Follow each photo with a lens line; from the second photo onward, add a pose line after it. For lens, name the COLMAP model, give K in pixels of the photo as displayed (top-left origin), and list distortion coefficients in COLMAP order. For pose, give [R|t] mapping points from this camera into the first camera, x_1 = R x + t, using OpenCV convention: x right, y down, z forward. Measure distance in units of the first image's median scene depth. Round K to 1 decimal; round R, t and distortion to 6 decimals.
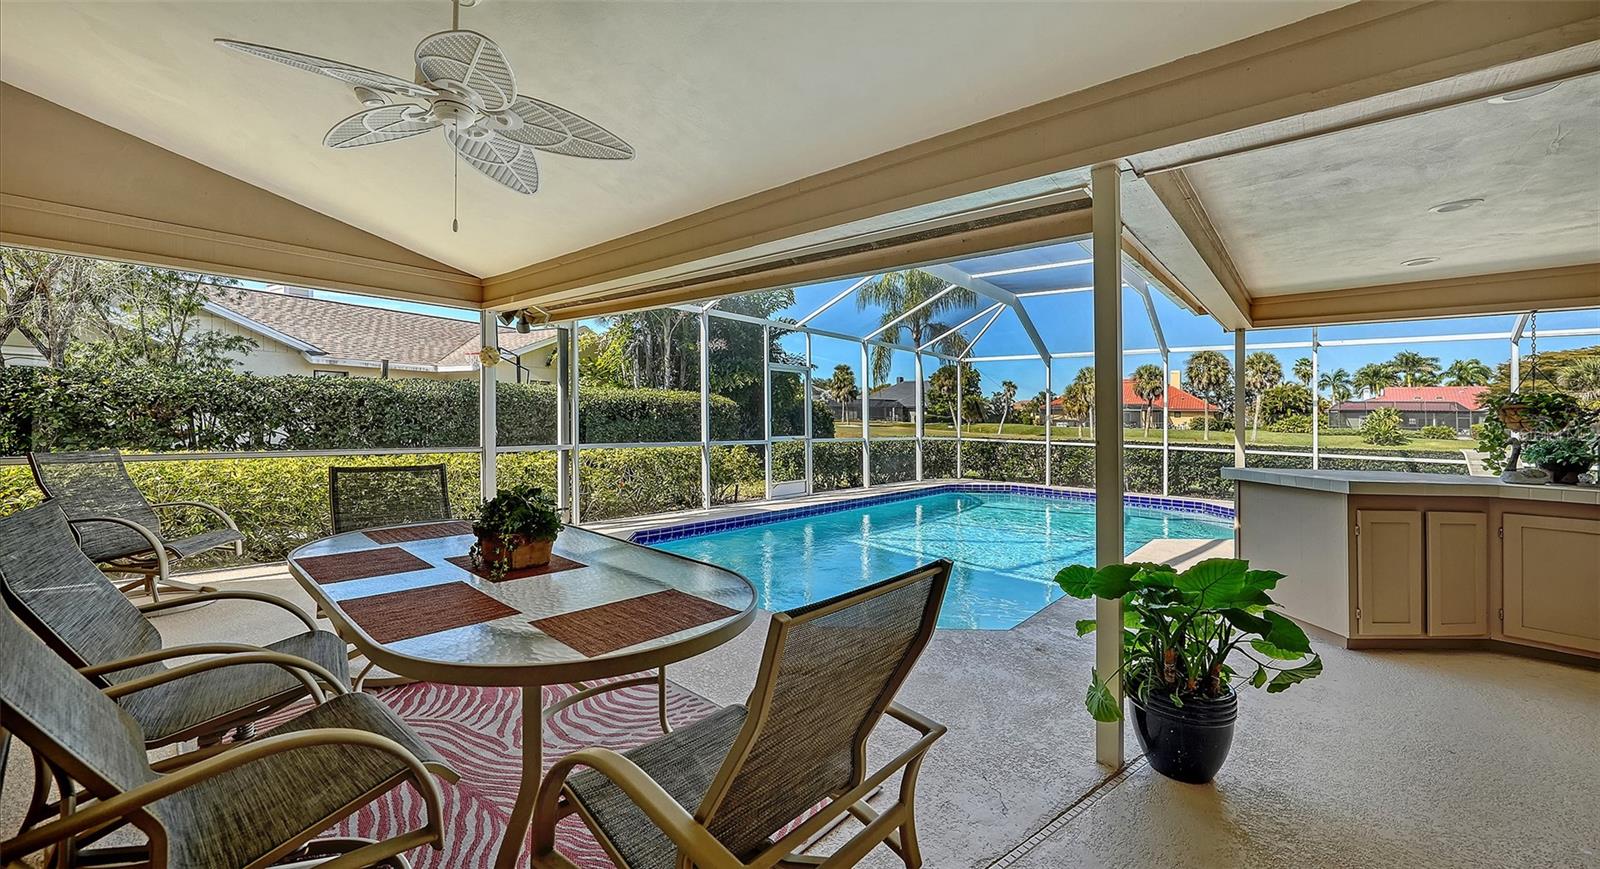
lens RADIAL K [[610.8, 0, 790.9], [0, 610.8, 404.2], [0, 0, 1]] dist [-0.000486, 0.000369]
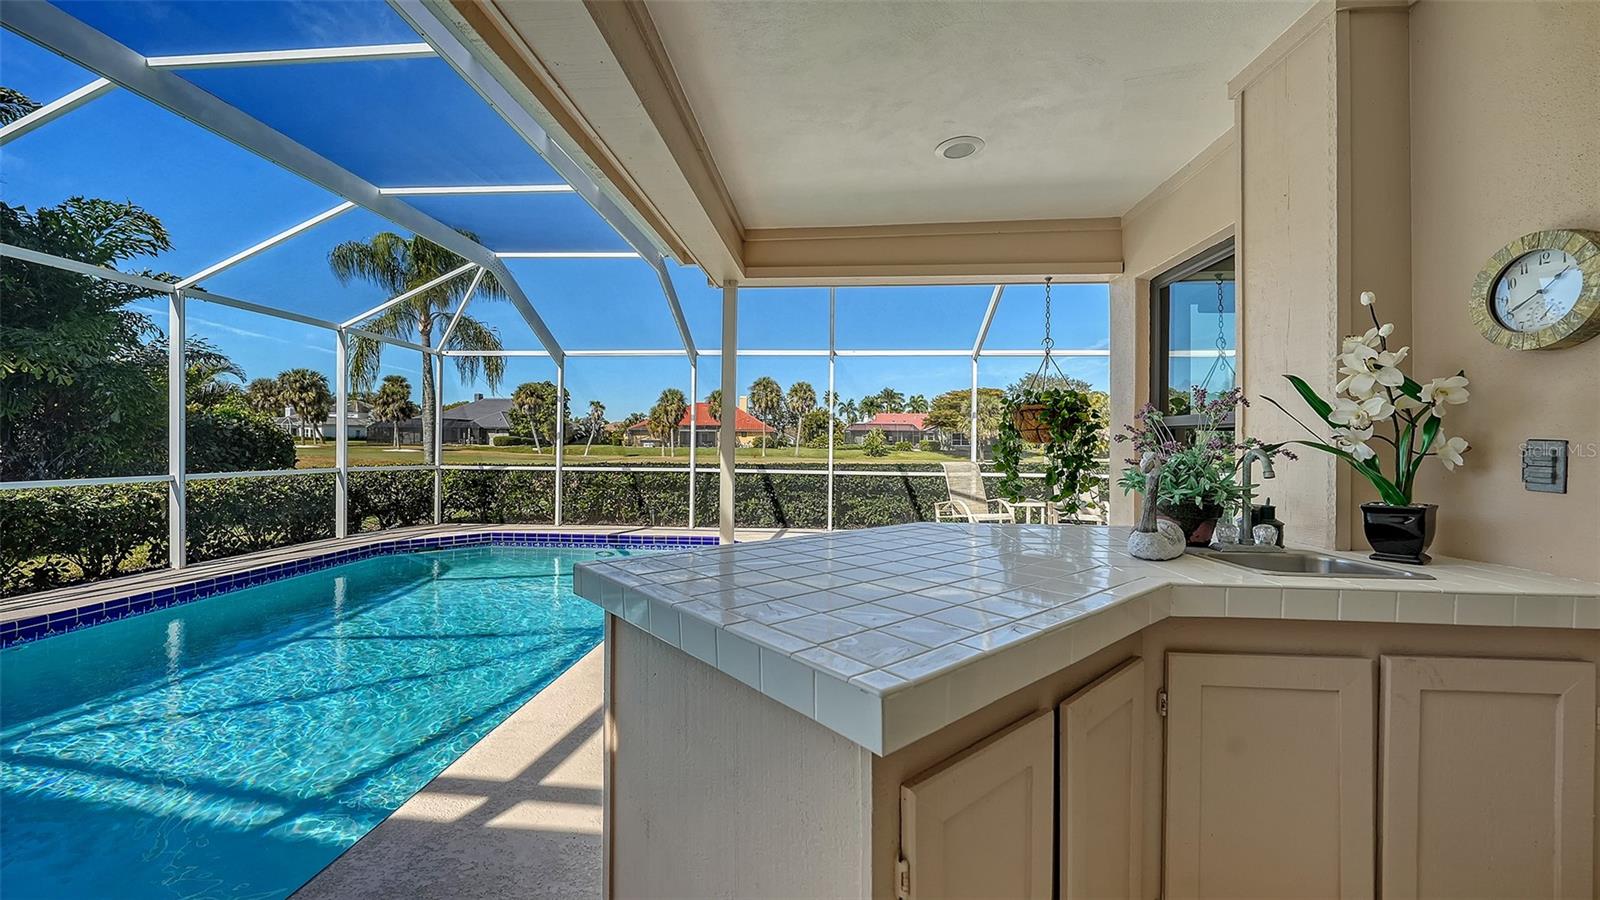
lens RADIAL K [[599.0, 0, 798.9], [0, 599.0, 442.2], [0, 0, 1]] dist [-0.008571, 0.000386]
pose [[0.798749, -0.012451, 0.601535, 0.049256], [-0.003722, 0.999664, 0.025635, 0.002555], [-0.601652, -0.022715, 0.798435, 0.054780]]
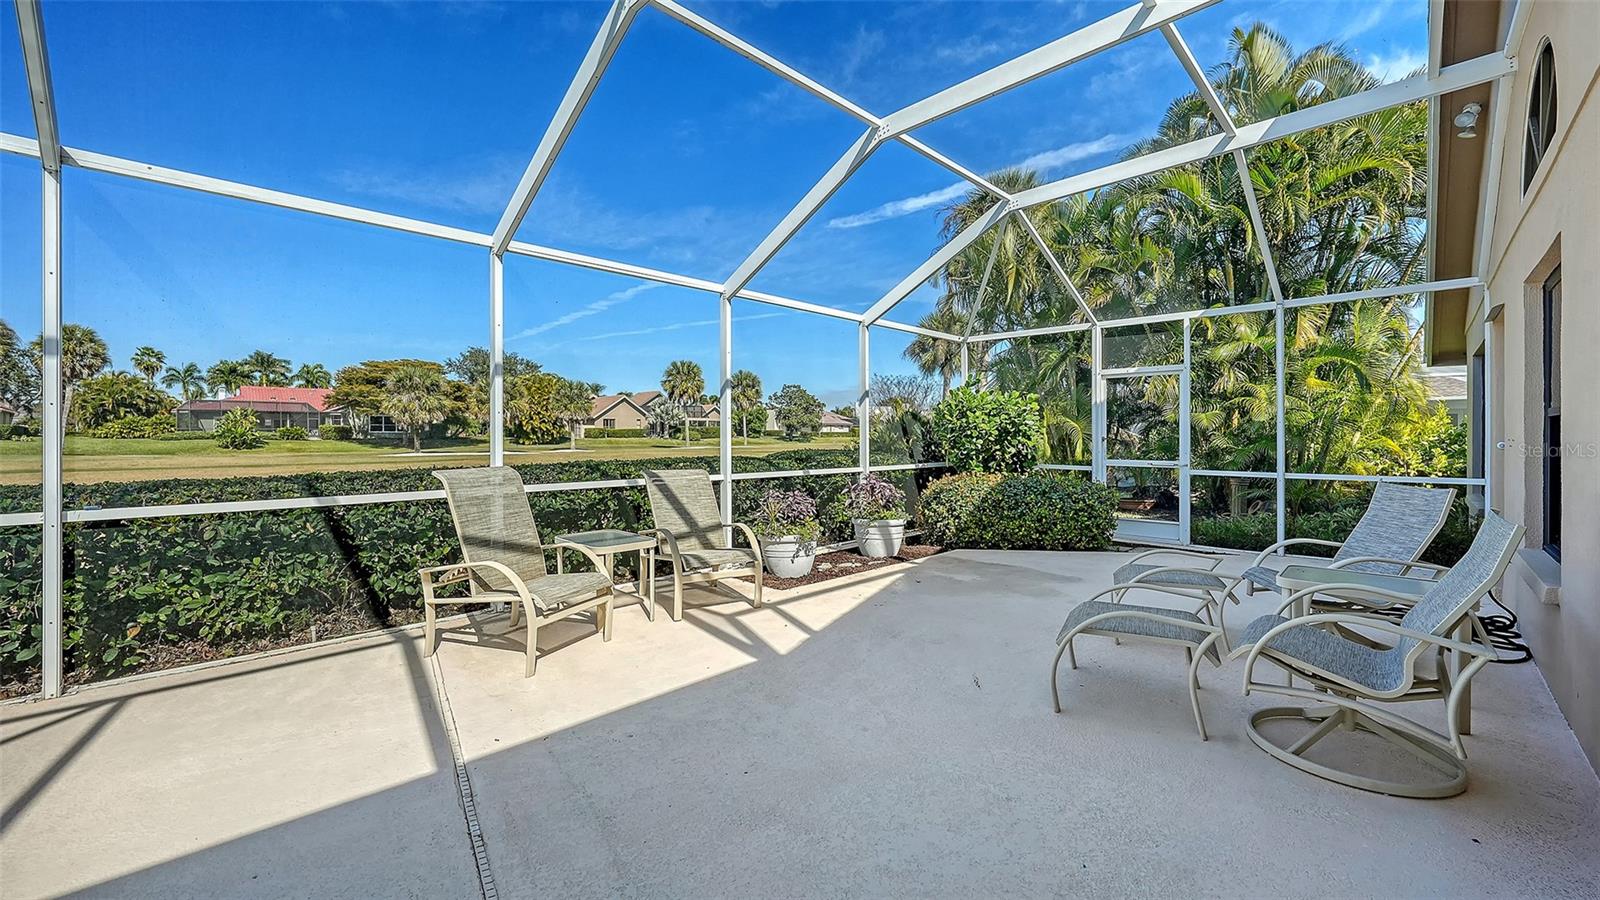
lens RADIAL K [[623.8, 0, 784.7], [0, 623.8, 434.9], [0, 0, 1]] dist [-0.001333, 0.000803]
pose [[0.080488, -0.025461, 0.996430, 0.104121], [-0.019635, 0.999439, 0.027124, 0.004885], [-0.996562, -0.021749, 0.079942, 0.110048]]
